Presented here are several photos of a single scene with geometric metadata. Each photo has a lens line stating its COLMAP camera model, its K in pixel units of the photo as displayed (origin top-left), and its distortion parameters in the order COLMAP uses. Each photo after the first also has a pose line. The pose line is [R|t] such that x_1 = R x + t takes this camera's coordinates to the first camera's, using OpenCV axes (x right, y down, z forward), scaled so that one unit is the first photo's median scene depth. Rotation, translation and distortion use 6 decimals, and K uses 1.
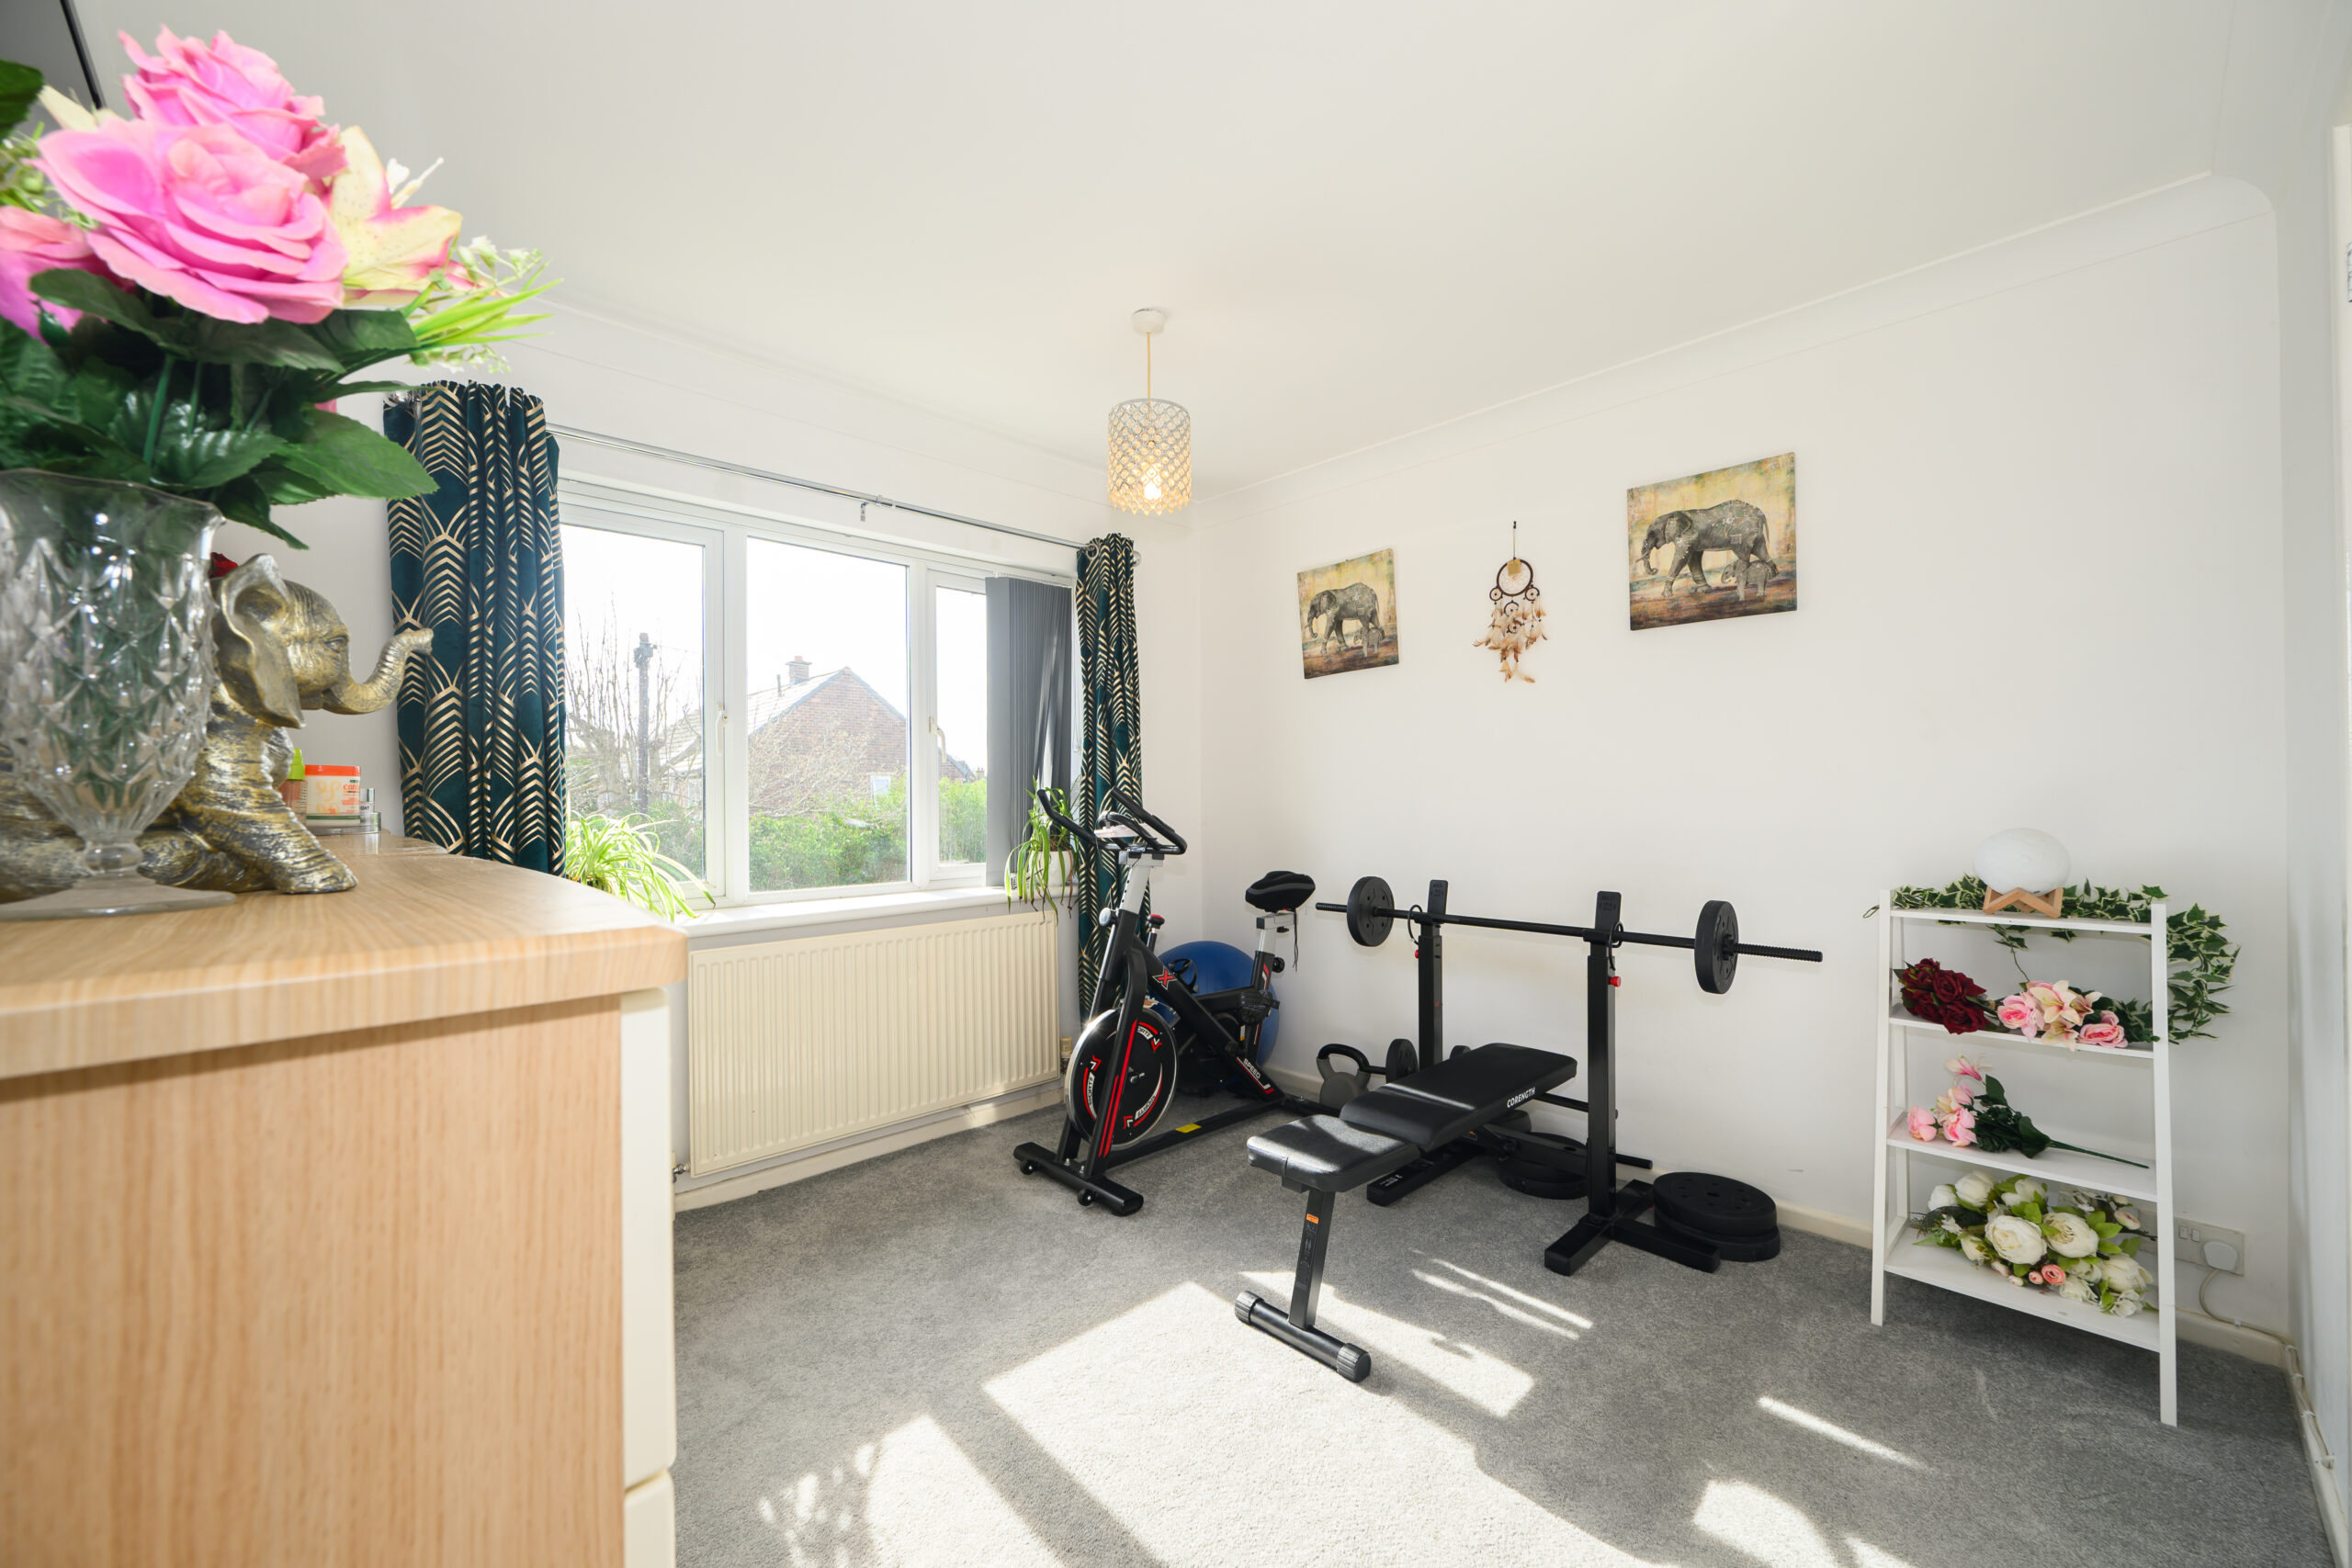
lens RADIAL K [[915.5, 0, 1162.7], [0, 915.5, 797.6], [0, 0, 1]] dist [0.001767, -0.000197]
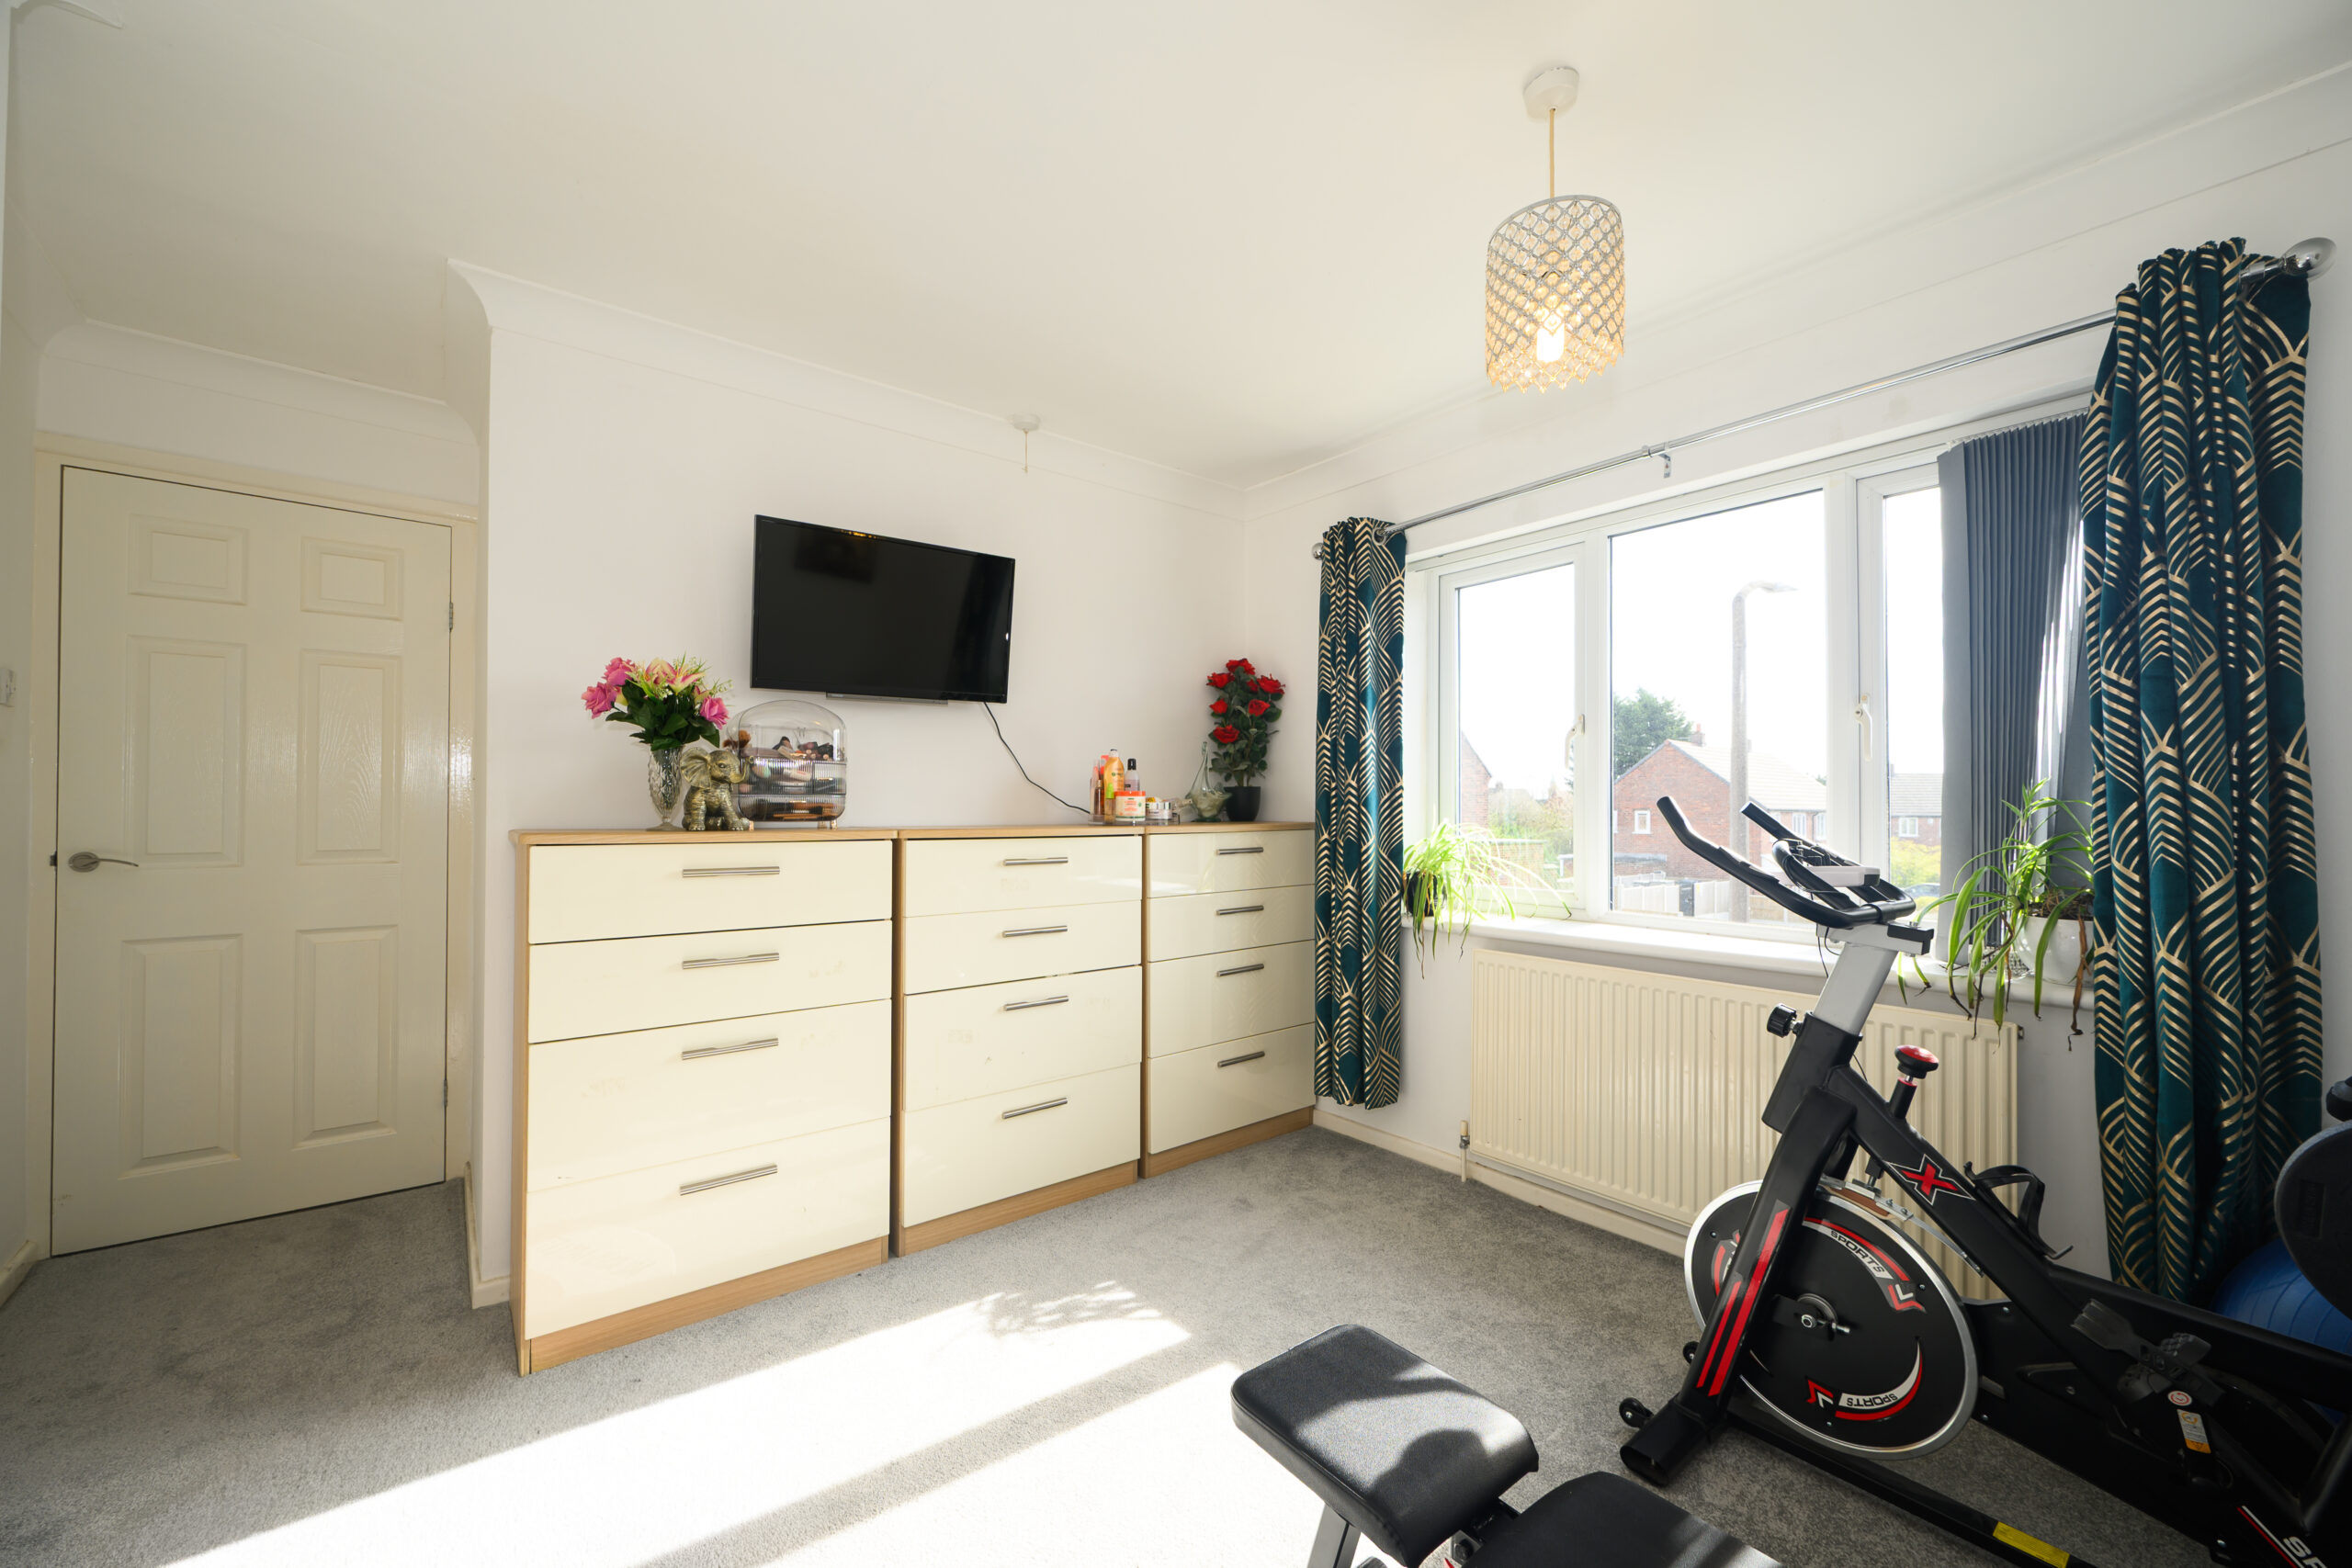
lens RADIAL K [[915.5, 0, 1167.6], [0, 915.5, 793.1], [0, 0, 1]] dist [0.001767, -0.000197]
pose [[-0.093809, -0.006849, -0.995567, 0.568340], [0.002192, 0.999972, -0.007086, -0.014124], [0.995588, -0.002847, -0.093792, 0.658615]]
